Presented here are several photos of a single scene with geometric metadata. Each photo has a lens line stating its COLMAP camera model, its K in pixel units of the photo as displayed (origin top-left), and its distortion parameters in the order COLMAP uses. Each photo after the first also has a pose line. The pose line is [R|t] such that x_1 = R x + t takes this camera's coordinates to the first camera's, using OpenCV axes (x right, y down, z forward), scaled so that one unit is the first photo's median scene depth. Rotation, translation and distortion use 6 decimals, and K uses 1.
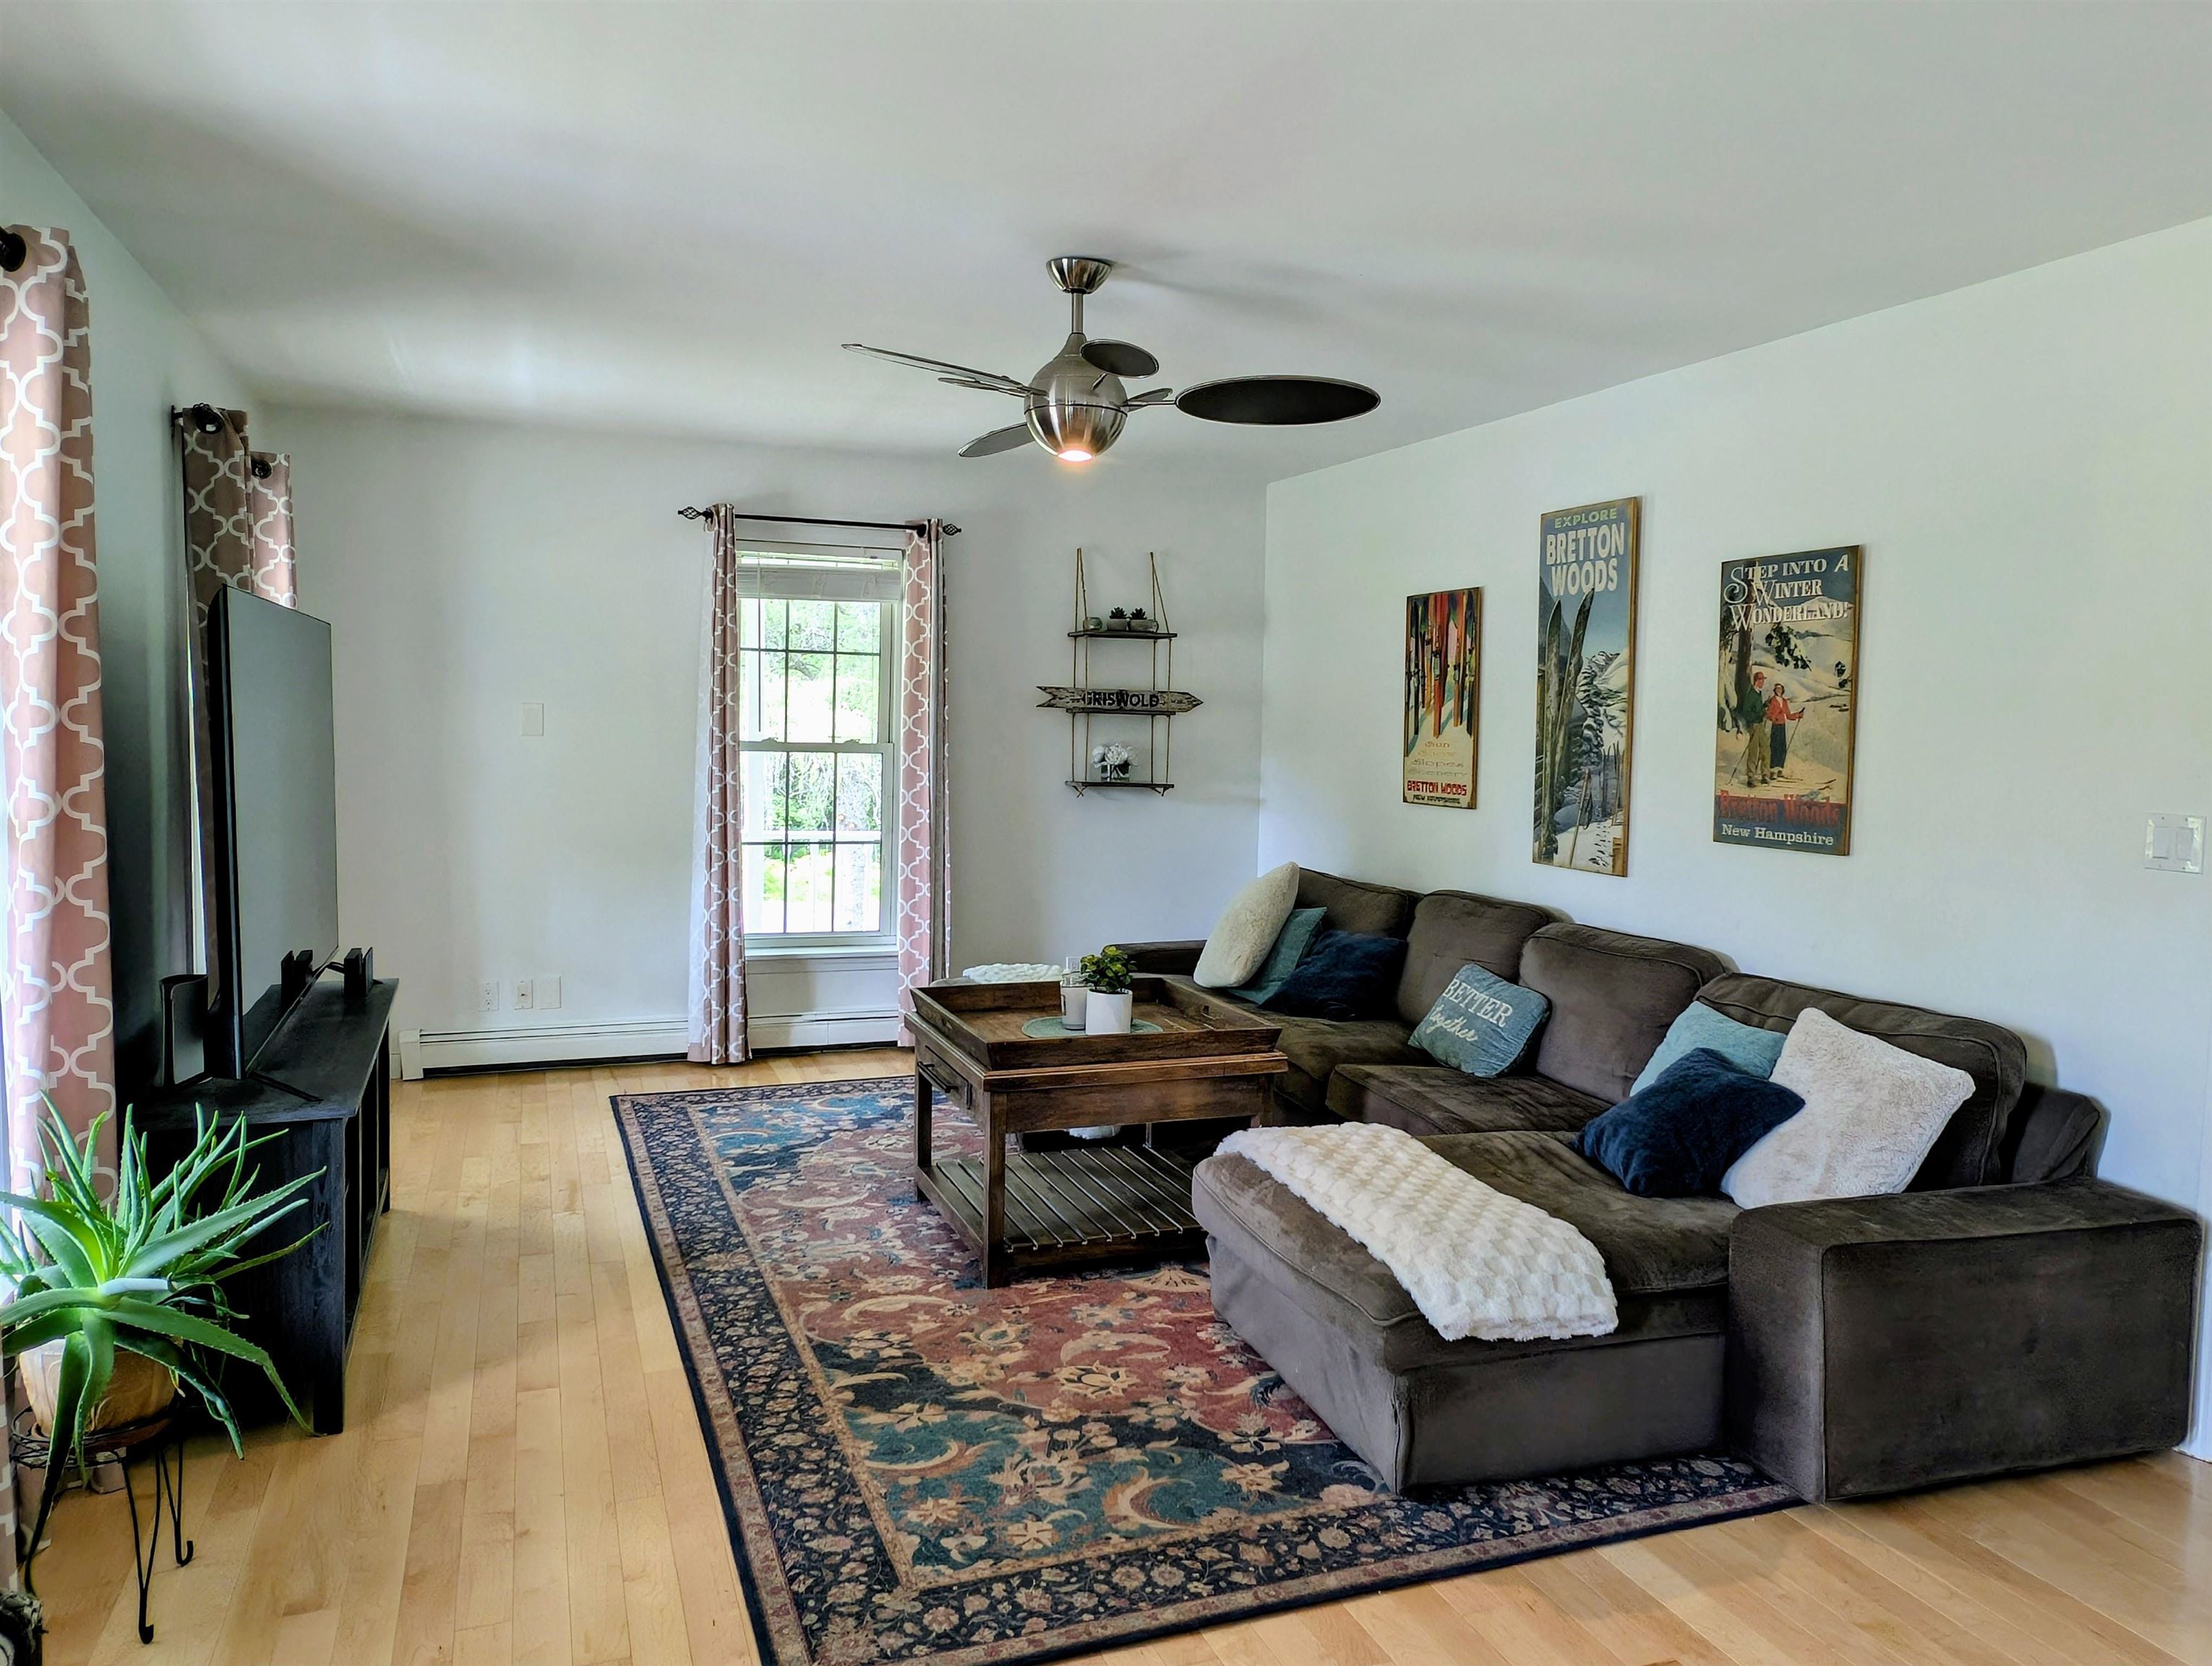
lens RADIAL K [[1562.1, 0, 1100.6], [0, 1562.1, 831.6], [0, 0, 1]] dist [0.022063, 0.001845]
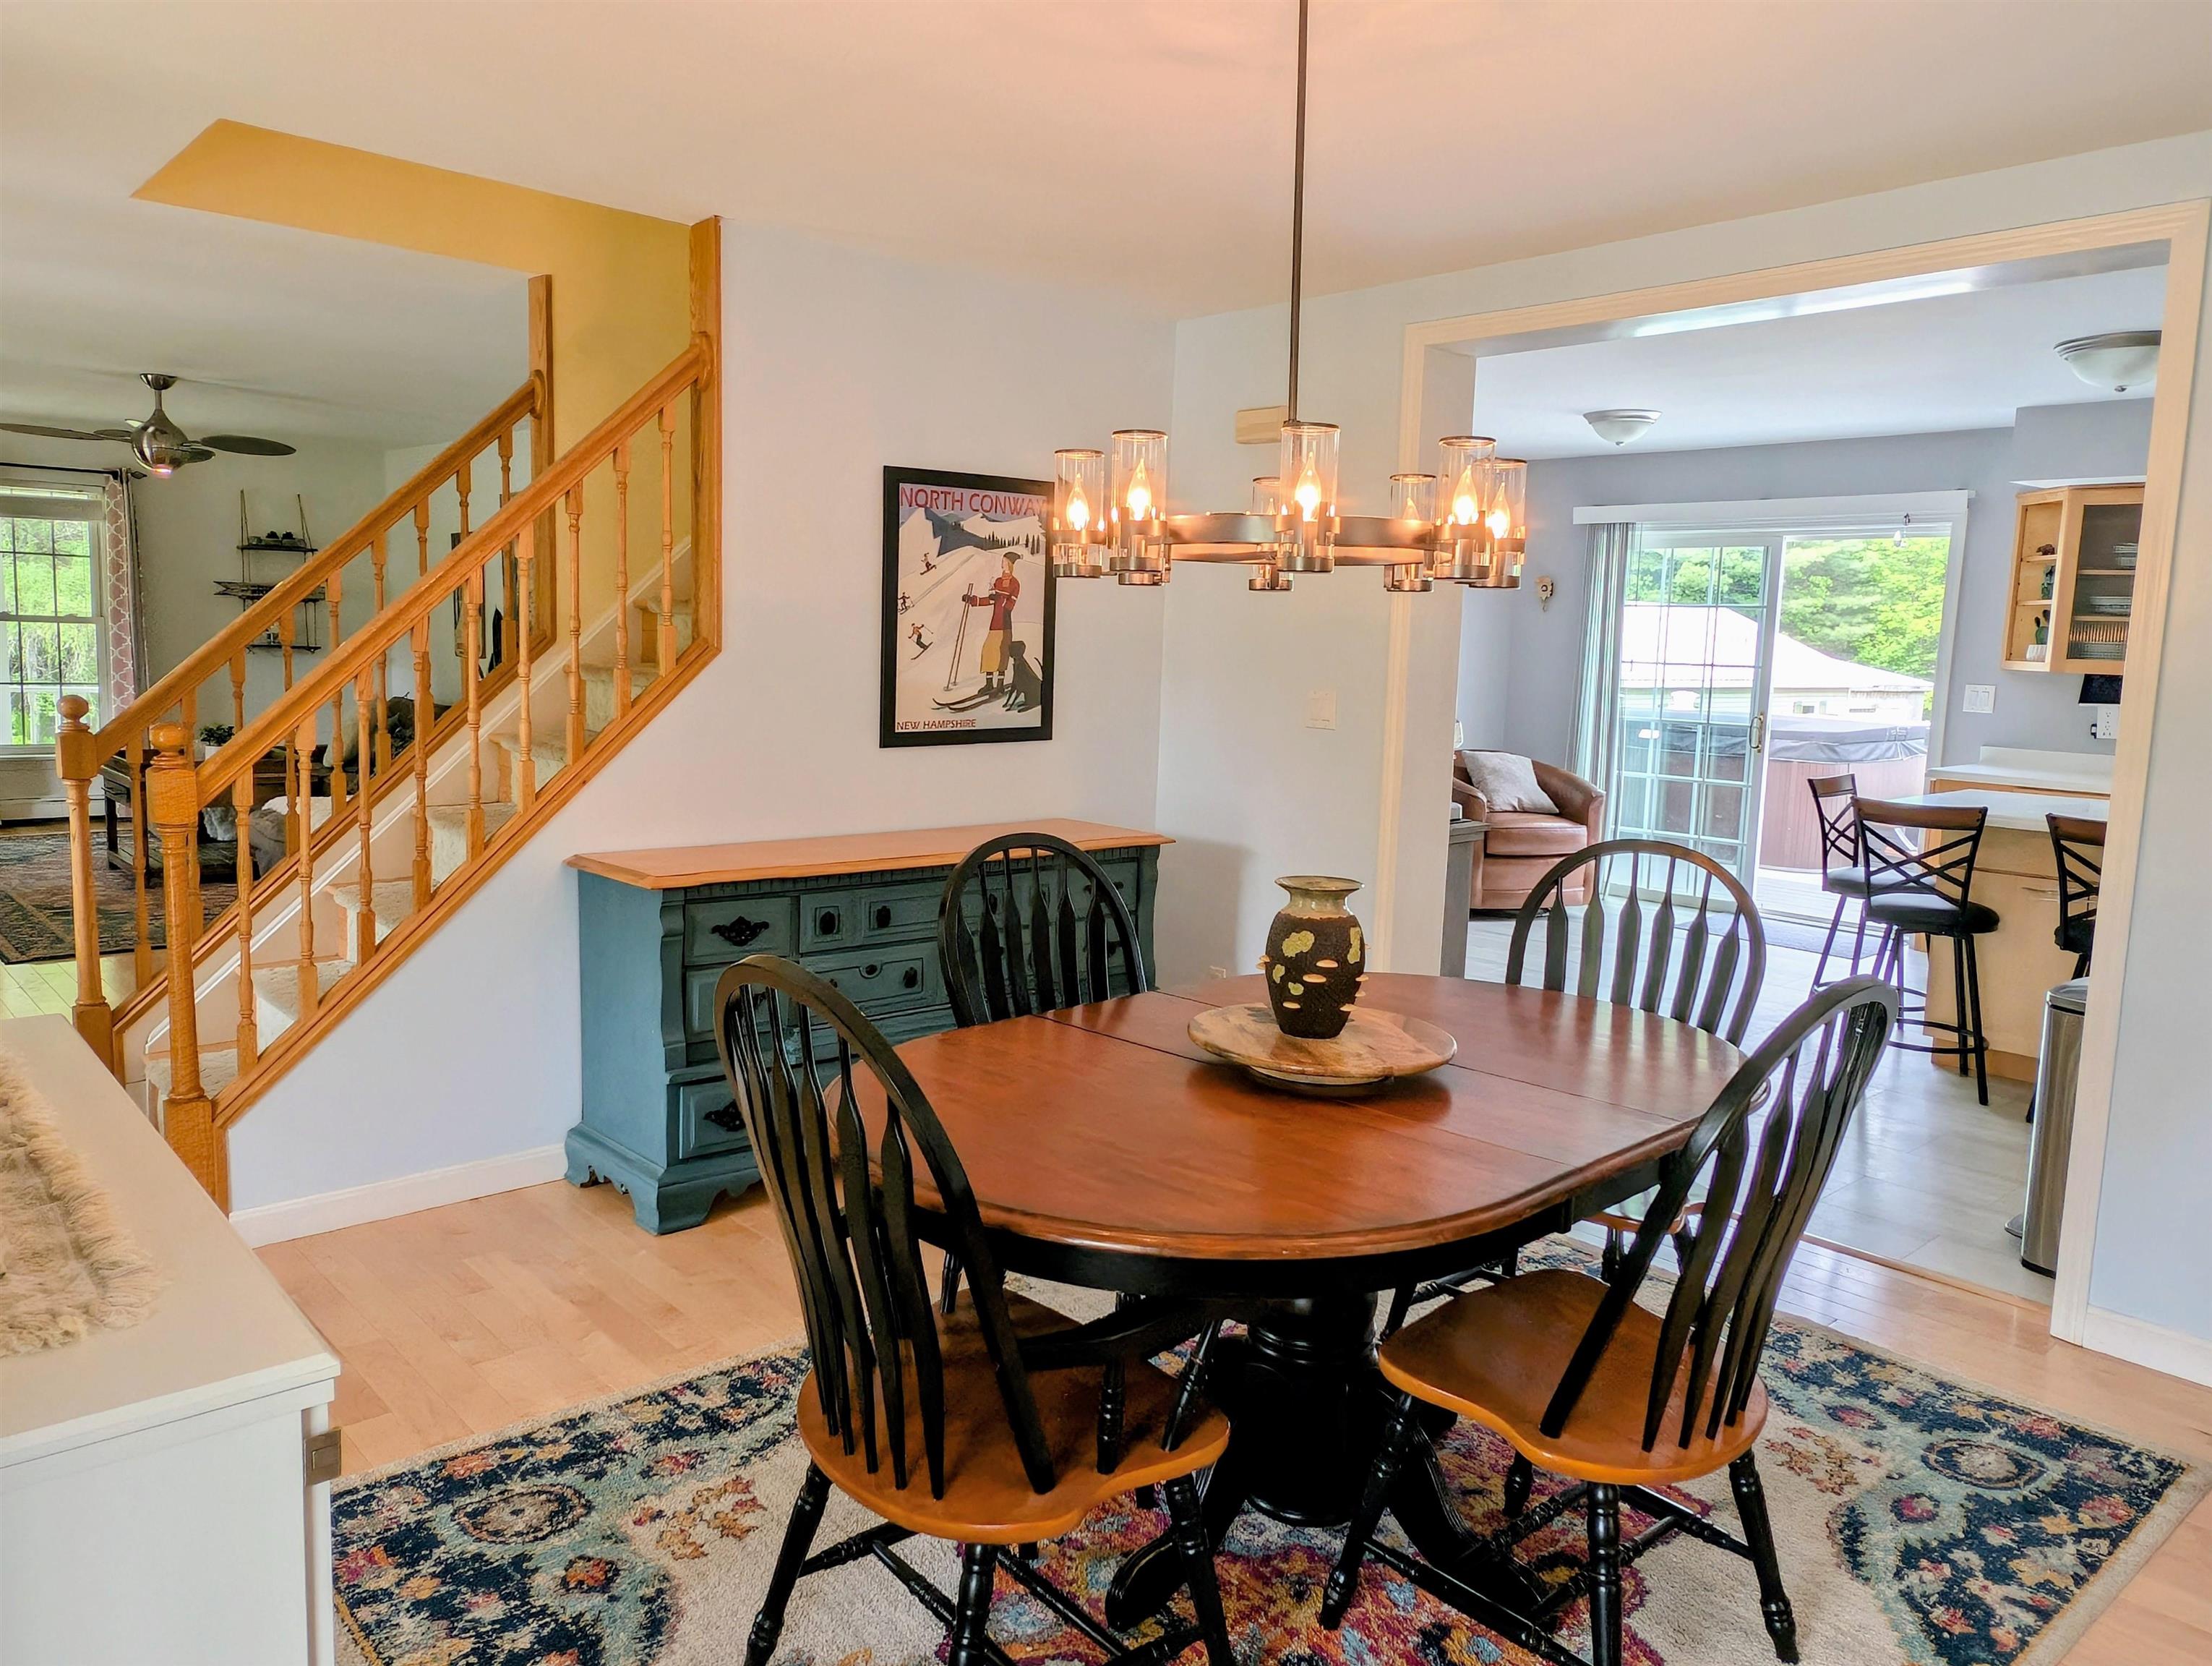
lens RADIAL K [[1562.1, 0, 1100.6], [0, 1562.1, 831.6], [0, 0, 1]] dist [0.022063, 0.001845]
pose [[0.930022, -0.036070, 0.365729, 0.304269], [0.012078, 0.997634, 0.067678, 0.090010], [-0.367305, -0.058525, 0.928257, -1.191642]]
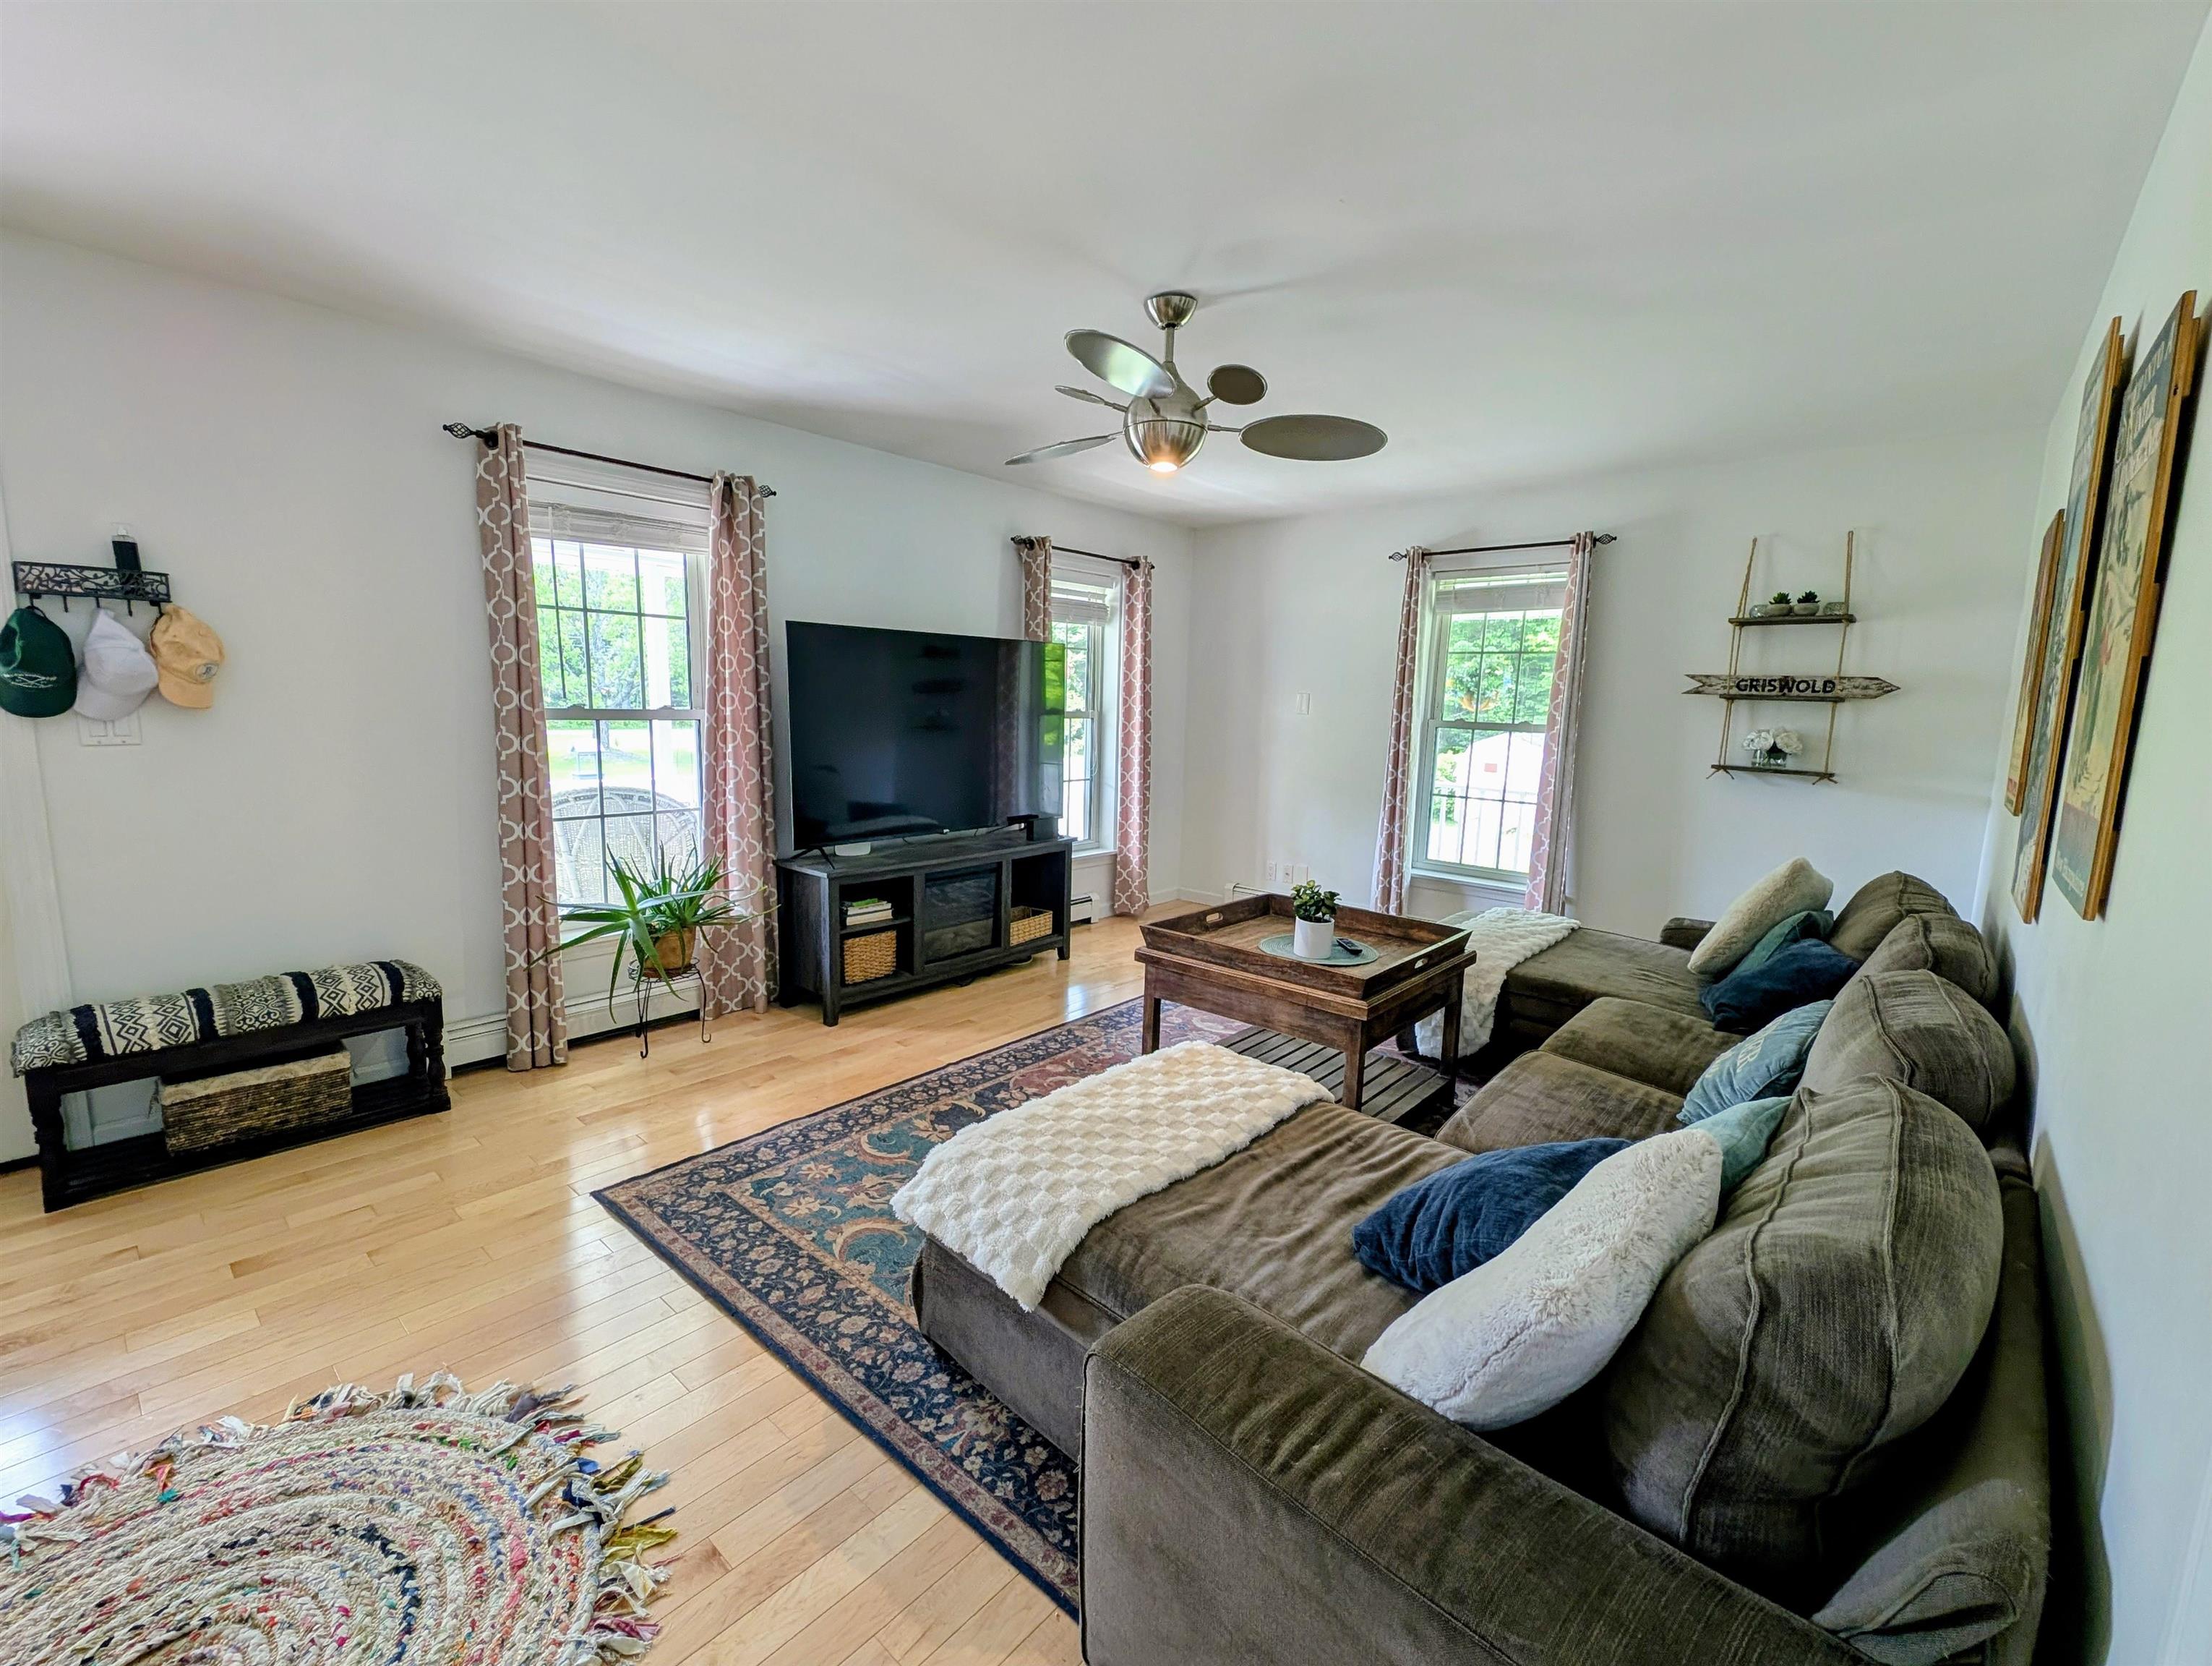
lens RADIAL K [[938.7, 0, 1105.1], [0, 938.7, 830.9], [0, 0, 1]] dist [0.020463, -0.000093]
pose [[0.473516, 0.117972, -0.872849, 0.558644], [-0.085200, 0.992477, 0.087920, -0.013787], [0.876655, 0.032736, 0.480005, 0.526695]]
